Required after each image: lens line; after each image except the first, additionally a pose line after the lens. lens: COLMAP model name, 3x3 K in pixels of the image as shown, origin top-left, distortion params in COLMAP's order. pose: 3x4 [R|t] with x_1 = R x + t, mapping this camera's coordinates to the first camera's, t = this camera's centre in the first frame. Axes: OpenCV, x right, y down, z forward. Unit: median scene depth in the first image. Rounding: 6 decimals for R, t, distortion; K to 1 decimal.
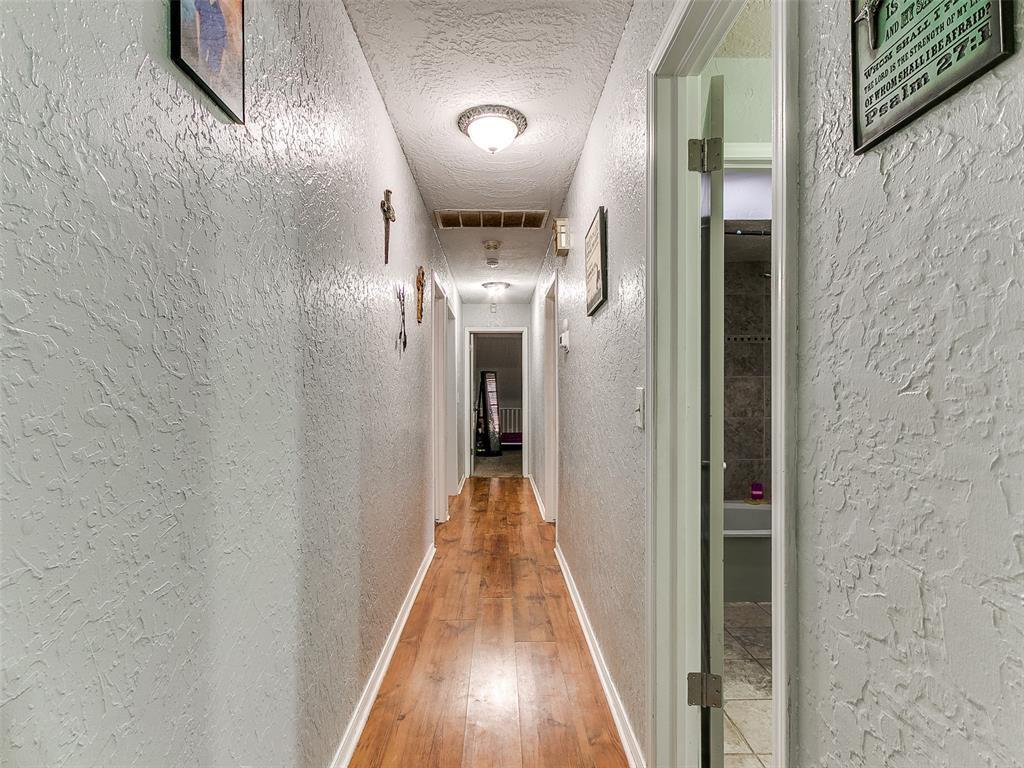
lens RADIAL K [[531.4, 0, 510.3], [0, 531.4, 388.1], [0, 0, 1]] dist [0.001737, 0.000150]
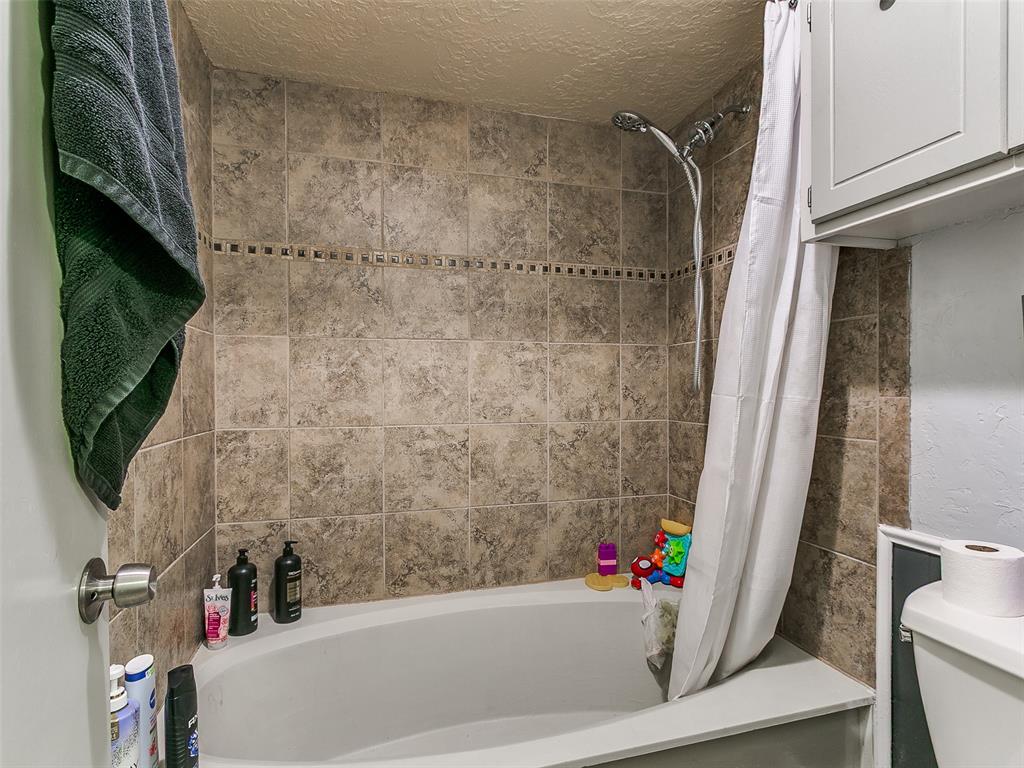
lens RADIAL K [[531.4, 0, 512.0], [0, 531.4, 385.5], [0, 0, 1]] dist [0.001737, 0.000150]
pose [[0.967280, -0.004966, 0.253663, 0.235995], [0.001014, 0.999876, 0.015711, 0.011368], [-0.253710, -0.014940, 0.967165, 0.509953]]
